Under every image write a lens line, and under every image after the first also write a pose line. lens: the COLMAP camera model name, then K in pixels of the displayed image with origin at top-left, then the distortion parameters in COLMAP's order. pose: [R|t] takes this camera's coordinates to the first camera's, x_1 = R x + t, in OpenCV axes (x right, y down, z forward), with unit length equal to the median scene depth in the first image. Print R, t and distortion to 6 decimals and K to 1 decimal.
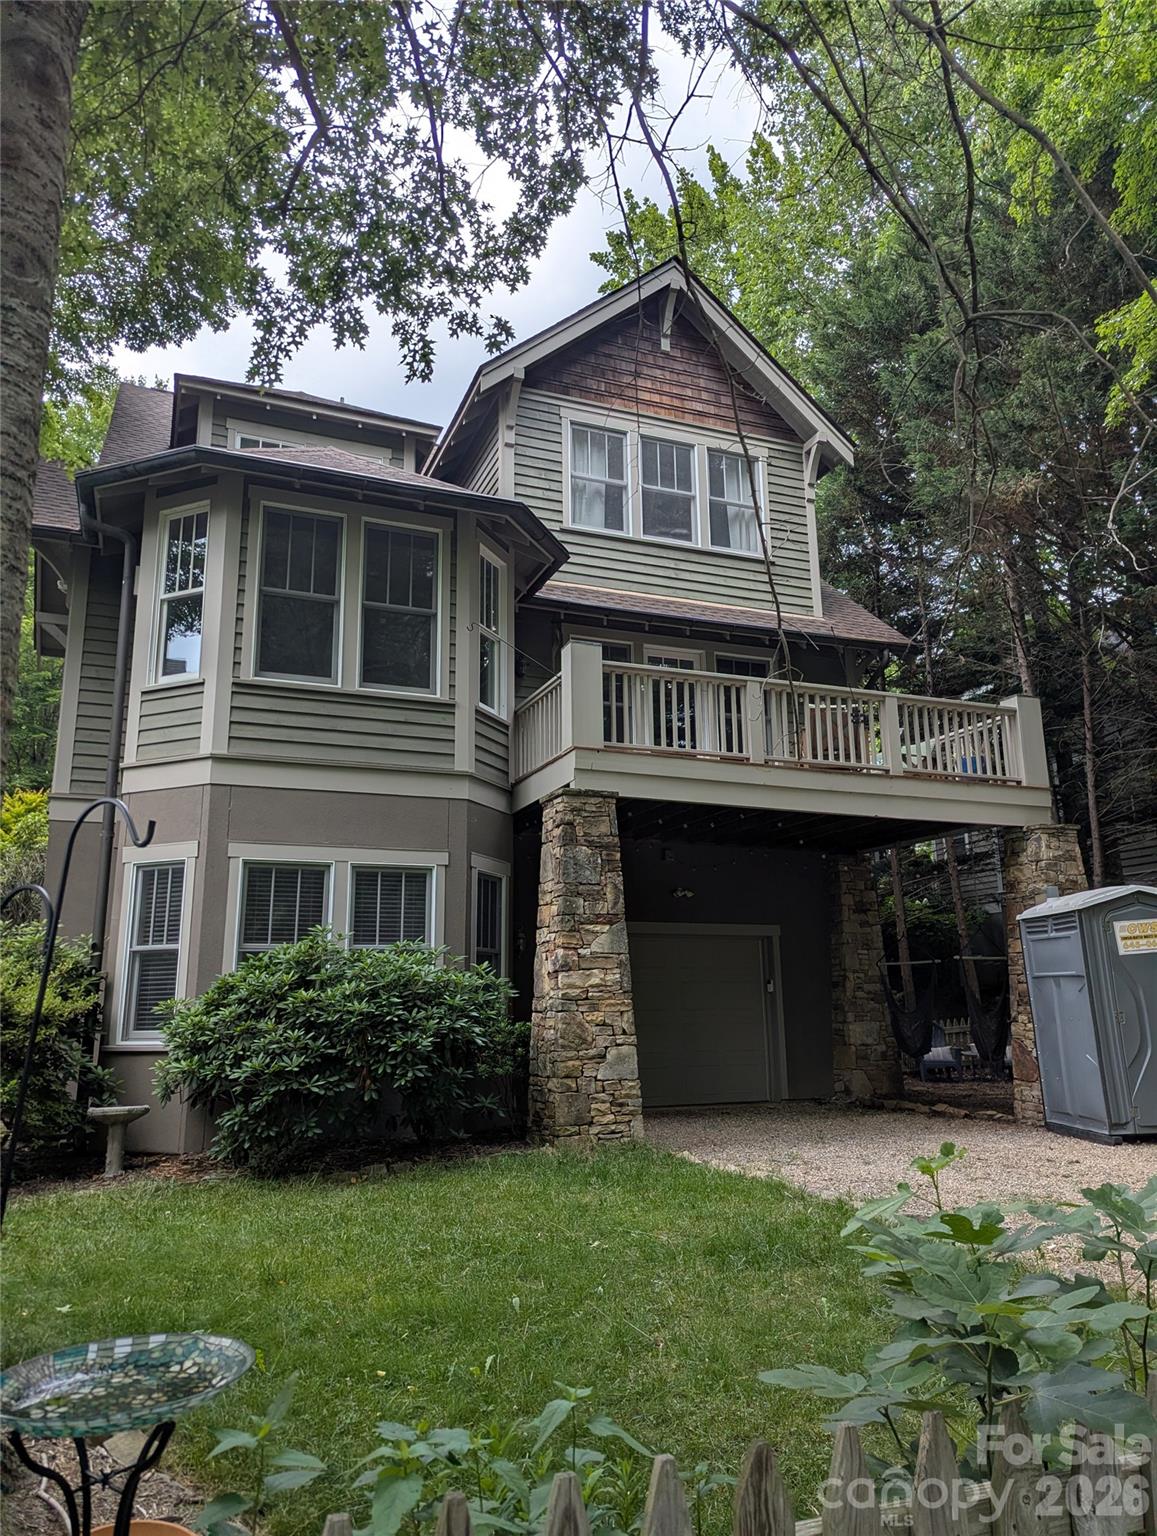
lens RADIAL K [[1089.9, 0, 578.5], [0, 1089.9, 768.0], [0, 0, 1]] dist [0.094112, -0.107678]
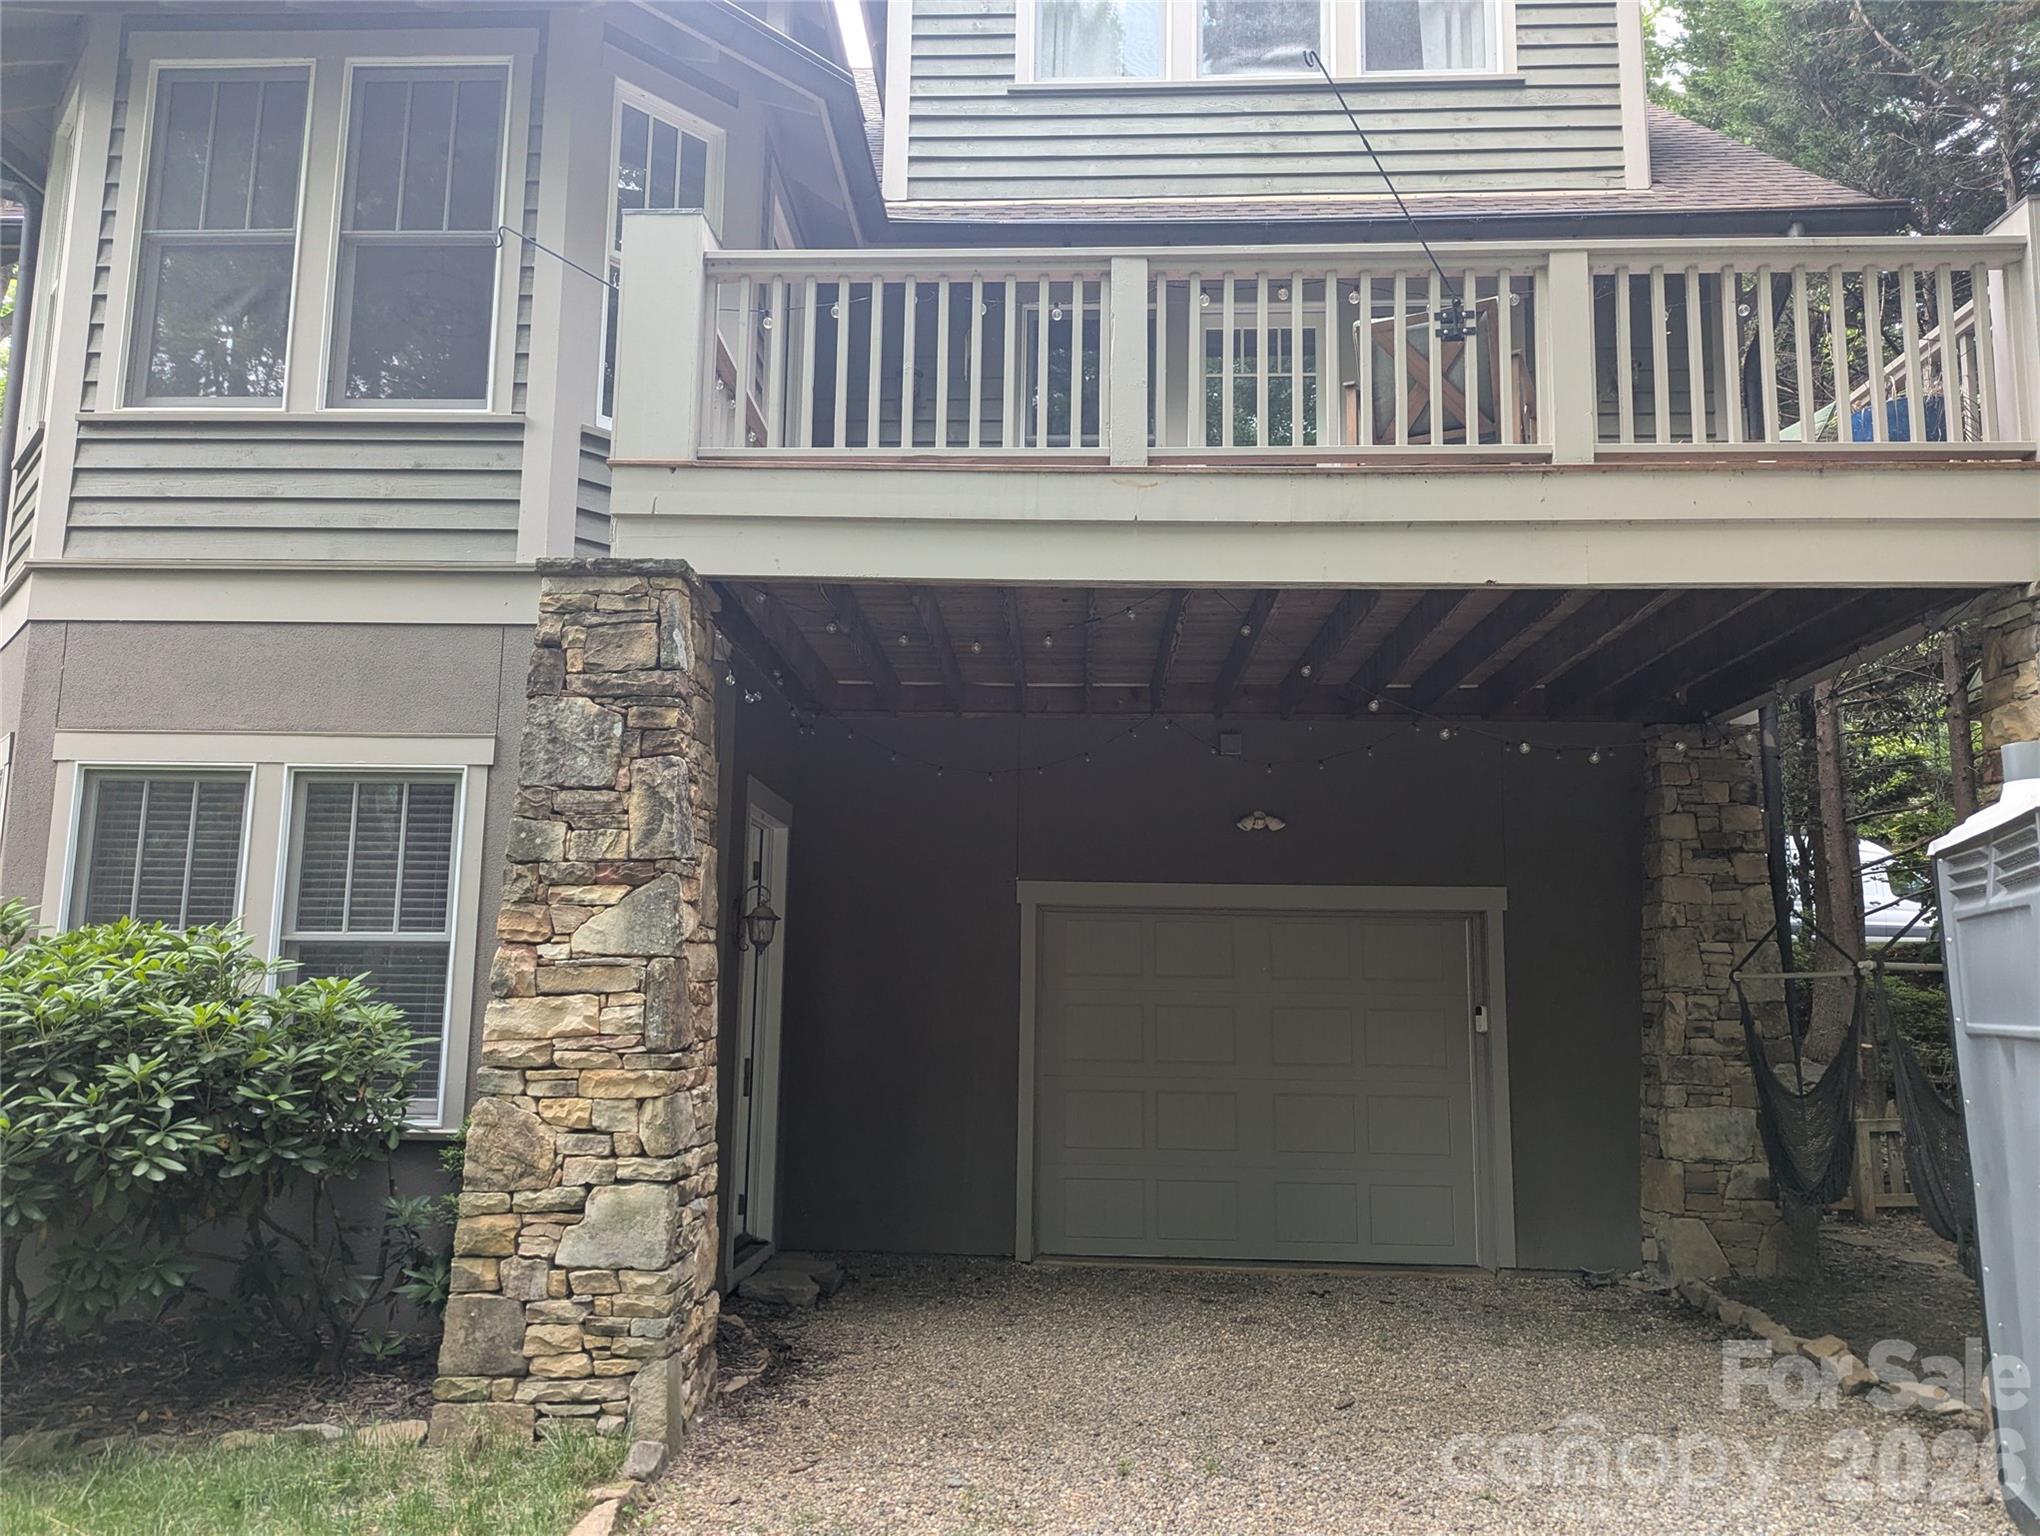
lens RADIAL K [[1447.6, 0, 1019.3], [0, 1447.6, 812.4], [0, 0, 1]] dist [0.094112, -0.107678]
pose [[0.910327, -0.029952, -0.412804, 0.362168], [0.064537, 0.995451, 0.070092, 0.083258], [0.408826, -0.090448, 0.908119, 0.540396]]
